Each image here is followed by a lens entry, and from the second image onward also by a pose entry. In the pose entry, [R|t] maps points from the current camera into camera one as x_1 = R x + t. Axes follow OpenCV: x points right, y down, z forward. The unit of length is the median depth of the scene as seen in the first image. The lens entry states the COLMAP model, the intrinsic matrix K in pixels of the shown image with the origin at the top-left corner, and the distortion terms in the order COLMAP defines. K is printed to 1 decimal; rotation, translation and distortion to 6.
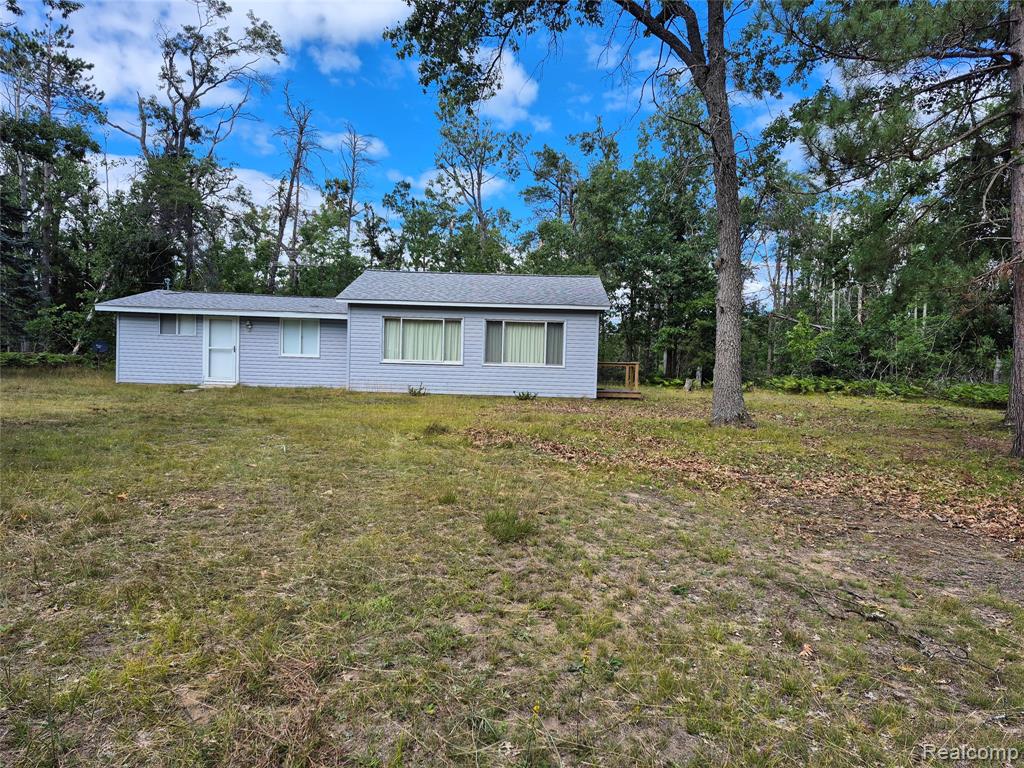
lens RADIAL K [[674.5, 0, 513.3], [0, 674.5, 382.5], [0, 0, 1]] dist [-0.005879, -0.010912]
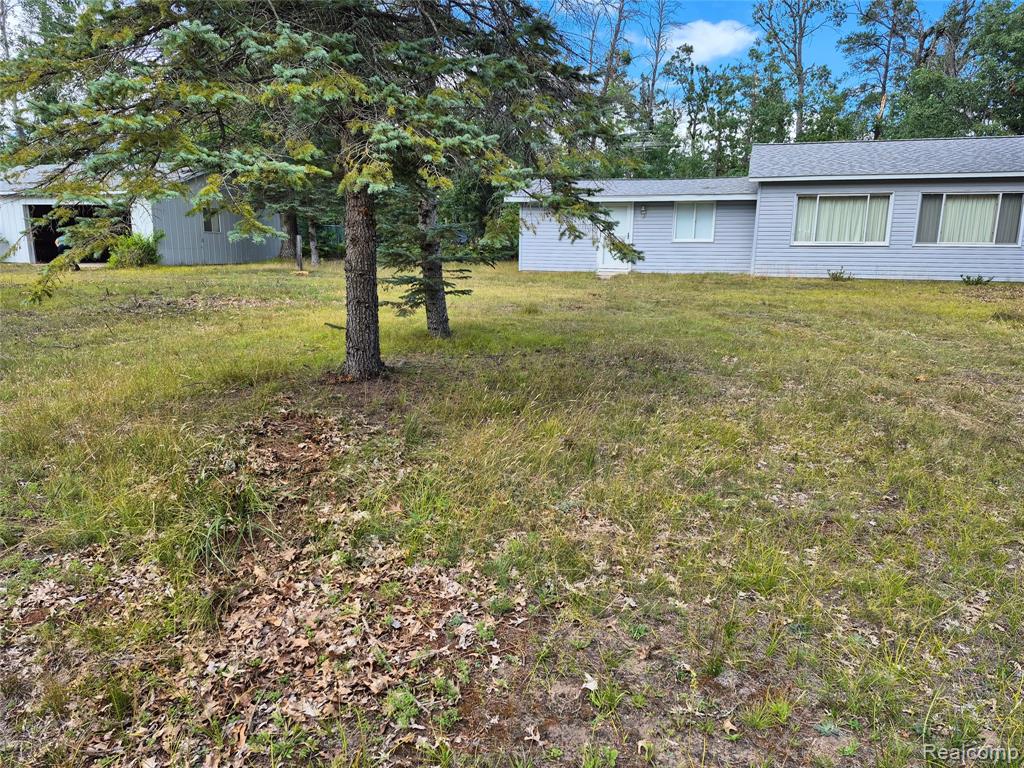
lens RADIAL K [[674.5, 0, 505.6], [0, 674.5, 381.7], [0, 0, 1]] dist [-0.005879, -0.010912]
pose [[0.949924, 0.036869, -0.310299, -0.273693], [0.015798, 0.986078, 0.165528, -0.004033], [0.312082, -0.162142, 0.936117, -0.027482]]
